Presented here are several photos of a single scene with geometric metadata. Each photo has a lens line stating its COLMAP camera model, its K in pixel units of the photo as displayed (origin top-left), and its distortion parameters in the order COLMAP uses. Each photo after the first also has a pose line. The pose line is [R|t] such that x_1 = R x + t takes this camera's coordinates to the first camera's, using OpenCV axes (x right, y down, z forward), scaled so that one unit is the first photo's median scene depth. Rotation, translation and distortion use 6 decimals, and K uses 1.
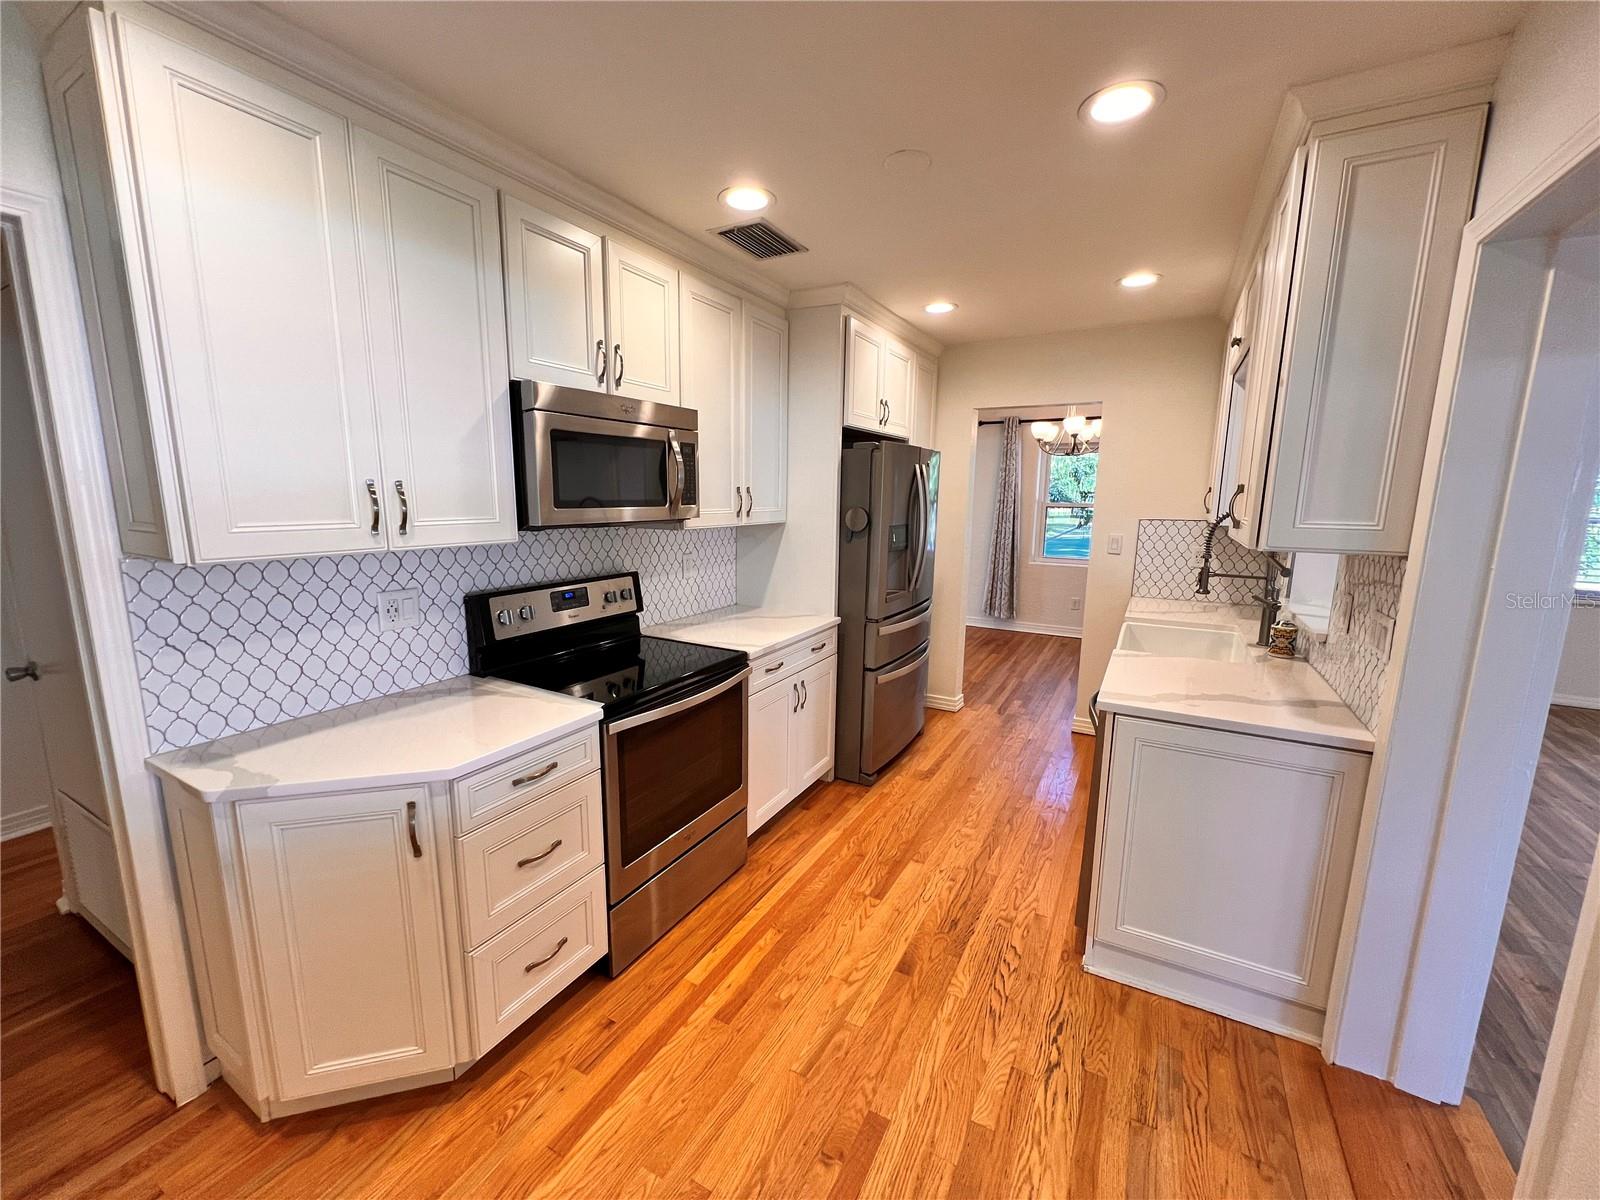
lens RADIAL K [[638.8, 0, 794.4], [0, 638.8, 600.6], [0, 0, 1]] dist [0.001254, -0.000126]
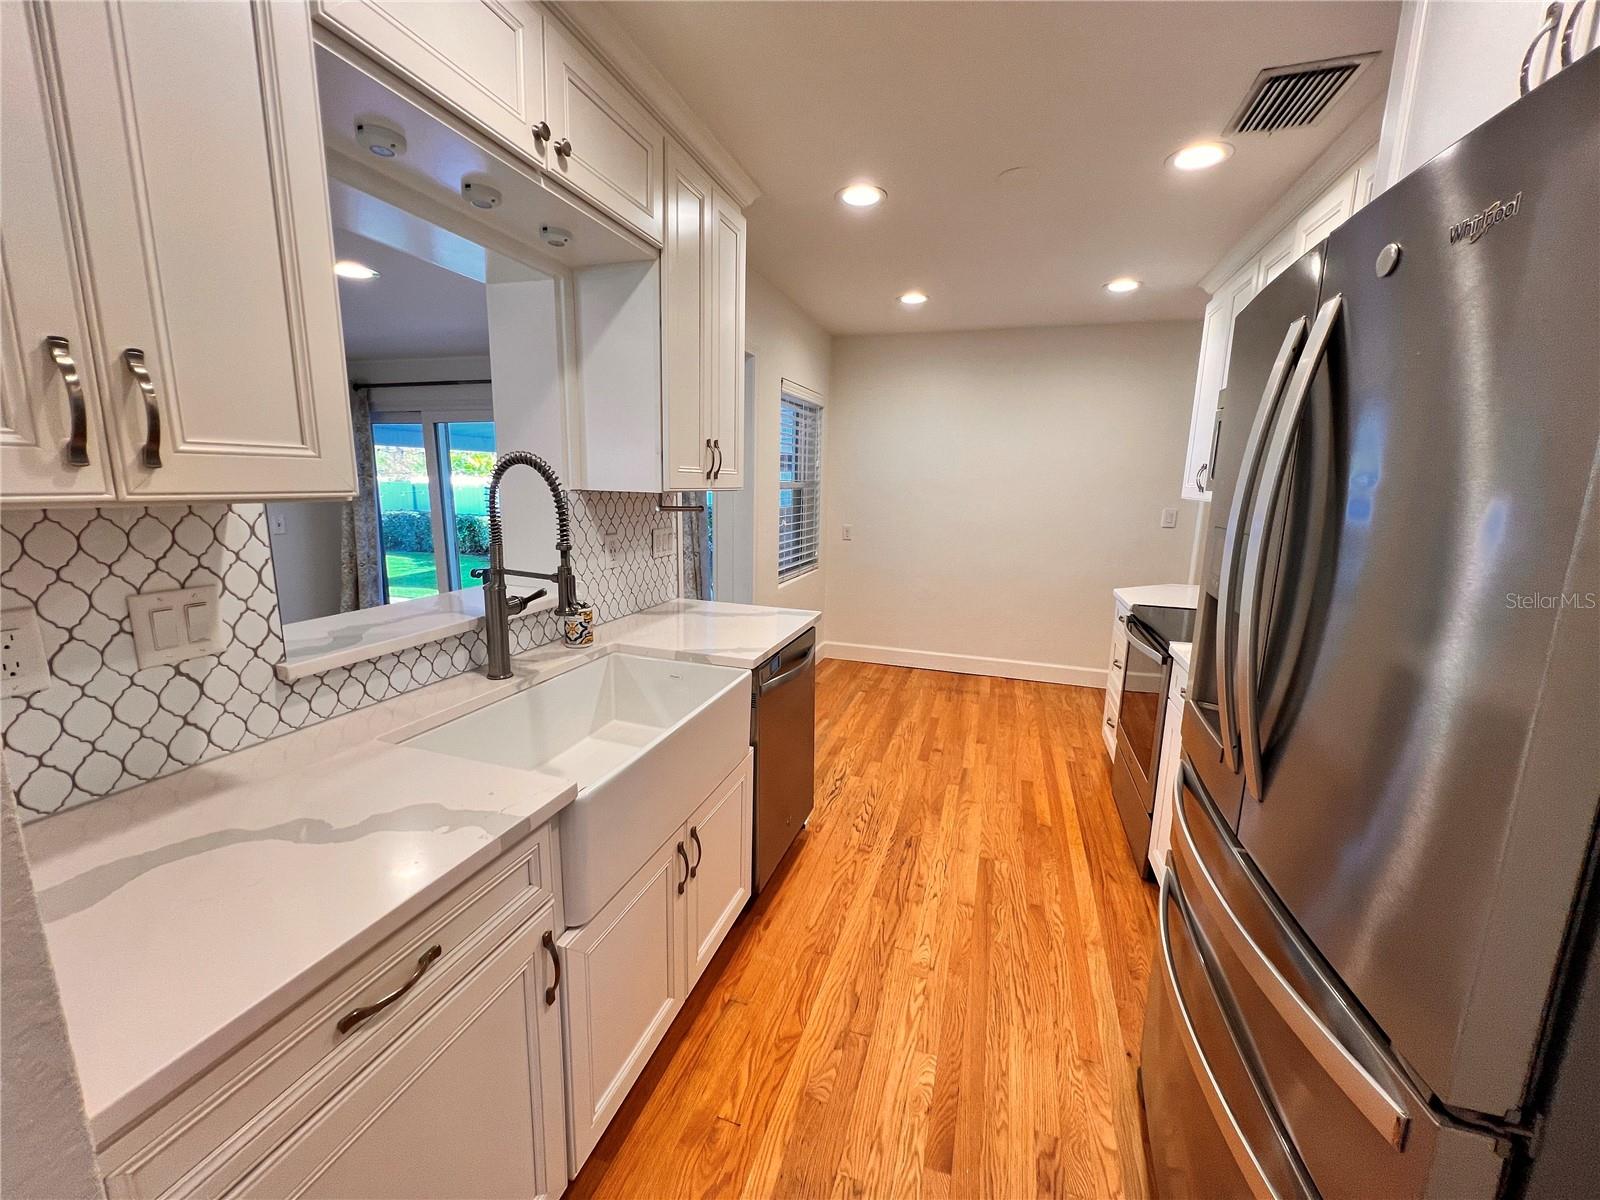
lens RADIAL K [[638.8, 0, 794.4], [0, 638.8, 600.6], [0, 0, 1]] dist [0.001254, -0.000126]
pose [[-0.979015, 0.006596, -0.203683, 0.805730], [-0.065842, 0.935635, 0.346773, -0.320593], [0.192860, 0.352907, -0.915566, 2.205742]]
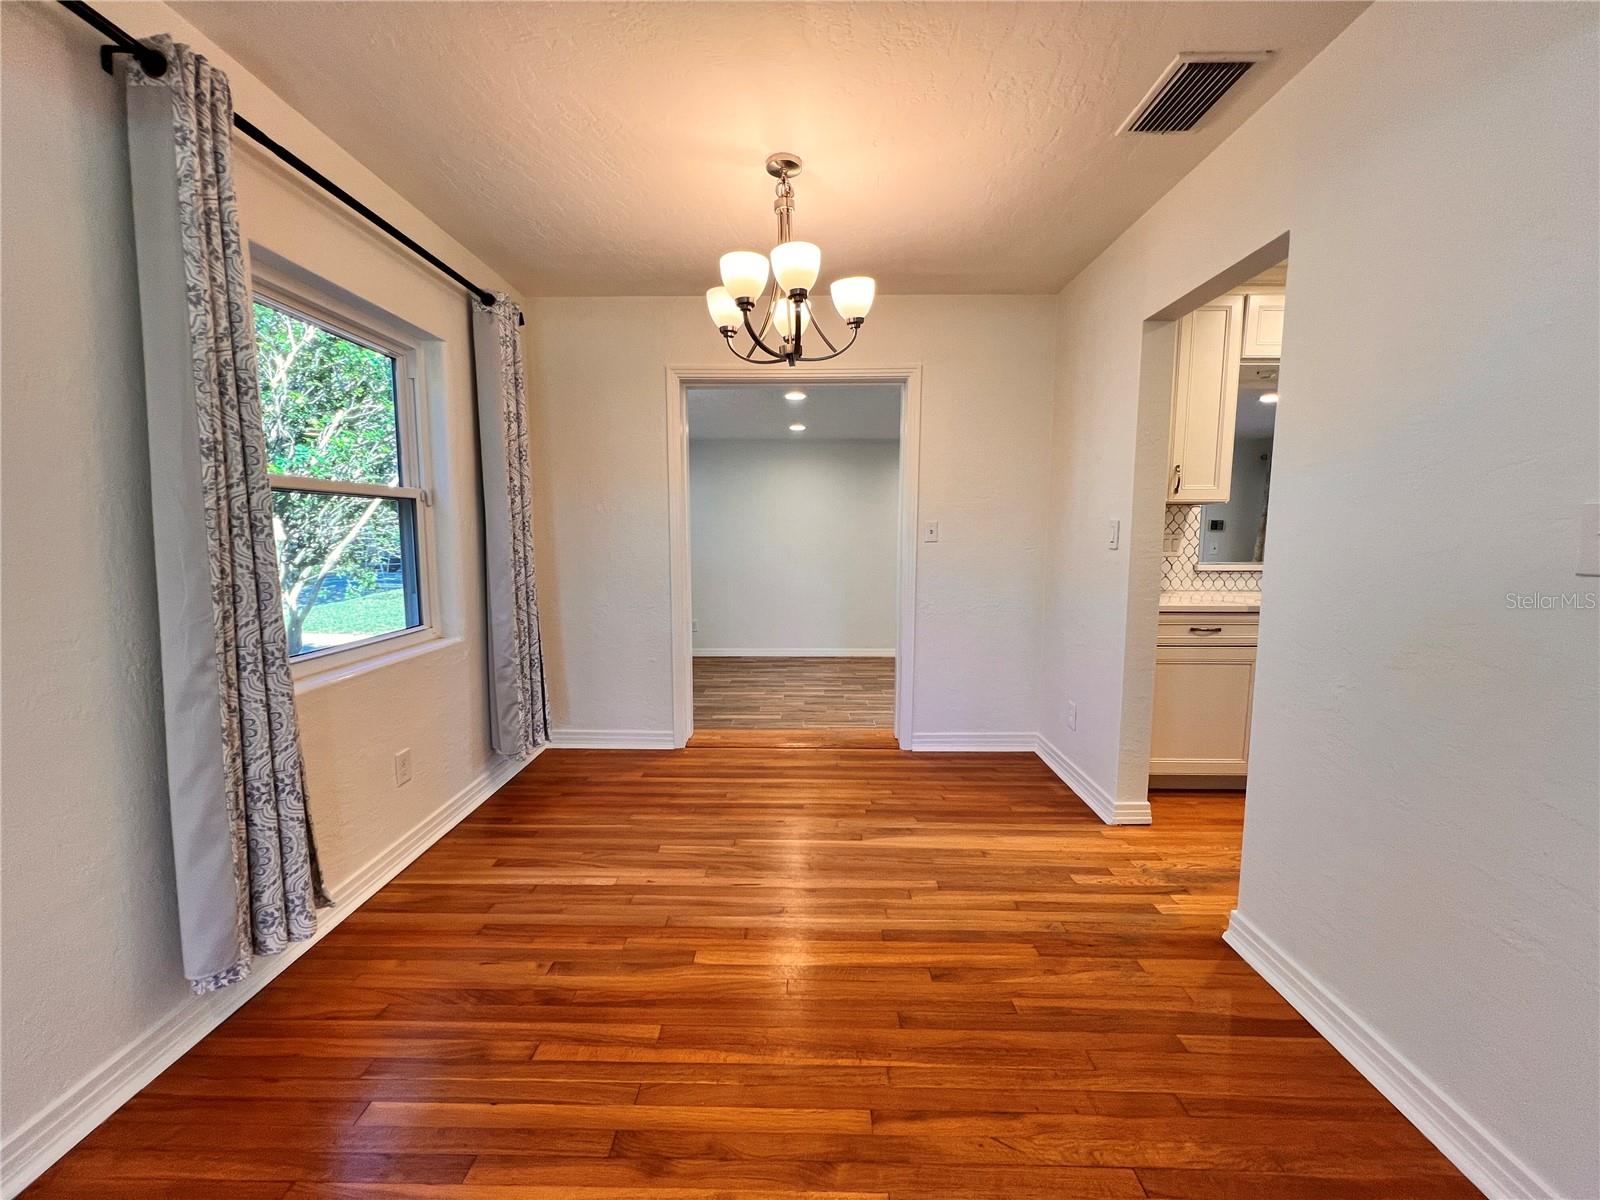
lens RADIAL K [[638.8, 0, 794.4], [0, 638.8, 600.6], [0, 0, 1]] dist [0.001254, -0.000126]
pose [[-0.482950, -0.105822, 0.869230, 0.140786], [0.144636, 0.969395, 0.198377, -0.431860], [-0.863620, 0.221528, -0.452864, 3.373866]]
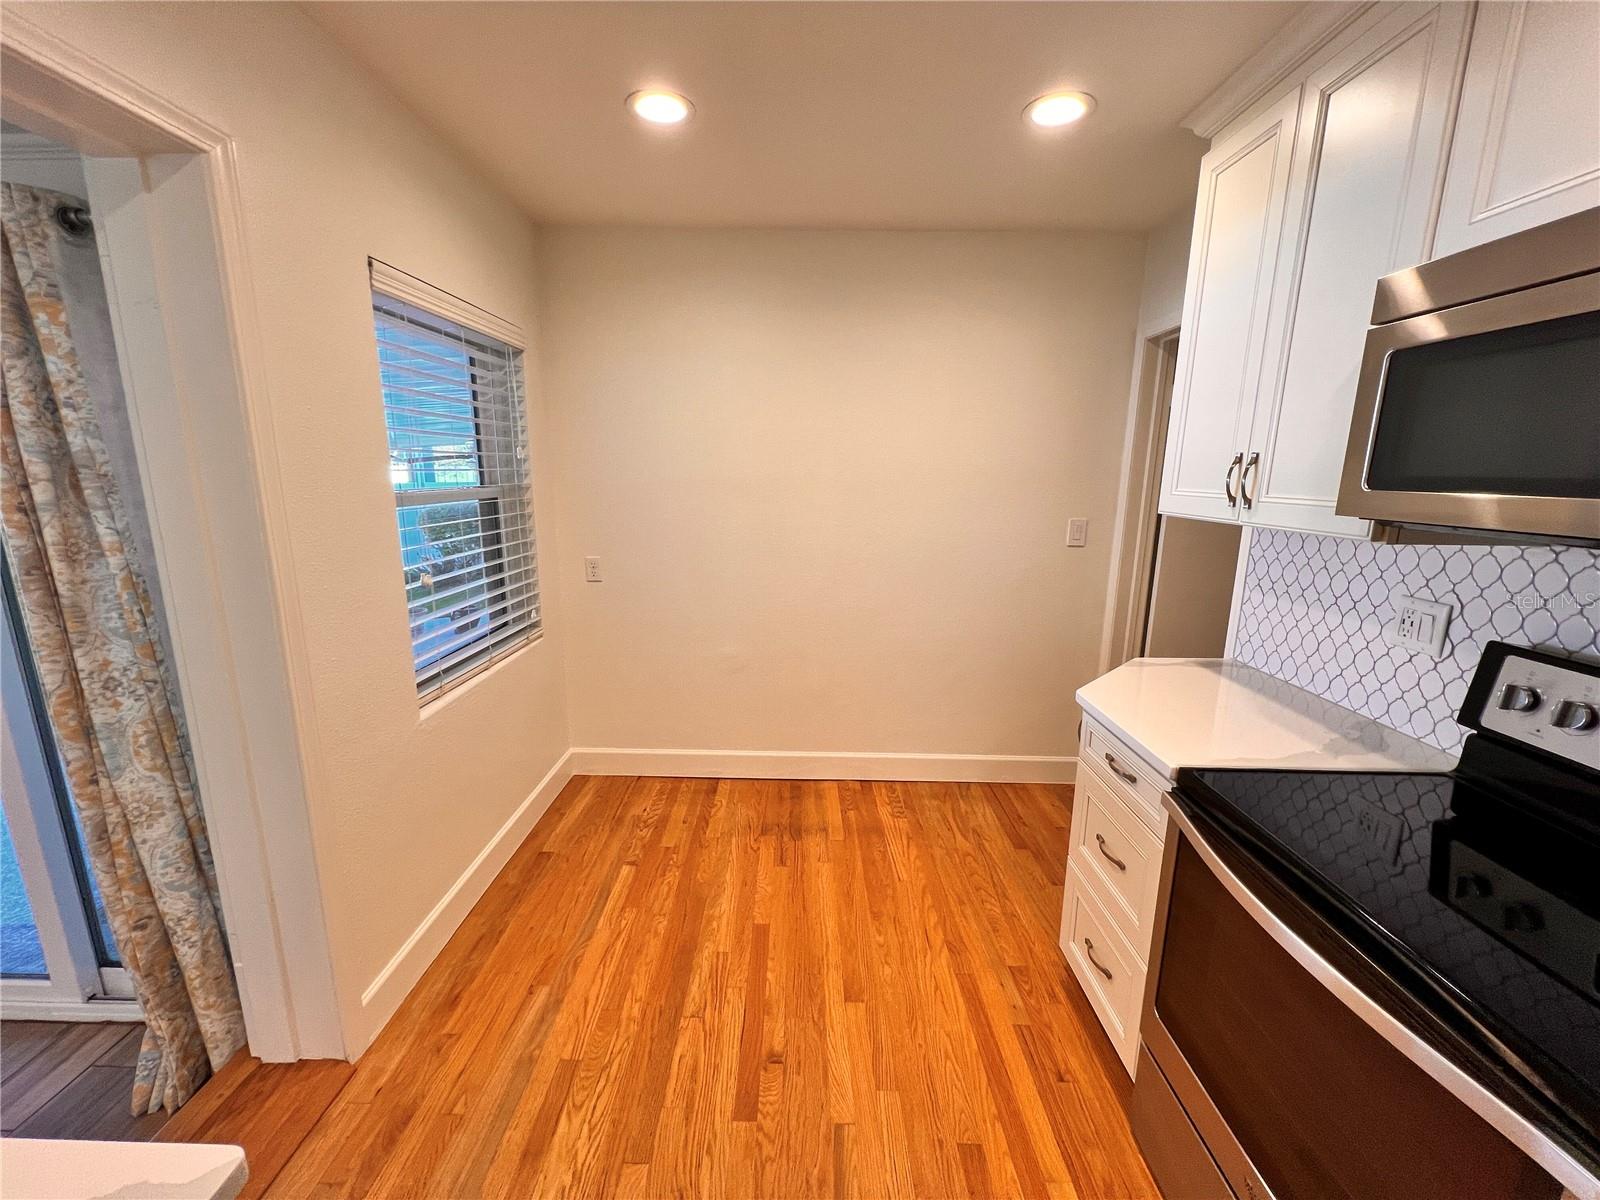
lens RADIAL K [[638.8, 0, 794.4], [0, 638.8, 600.6], [0, 0, 1]] dist [0.001254, -0.000126]
pose [[-0.874566, 0.077142, -0.478731, 0.382403], [-0.102979, 0.935198, 0.338822, -0.194502], [0.473846, 0.345621, -0.809948, 1.272063]]
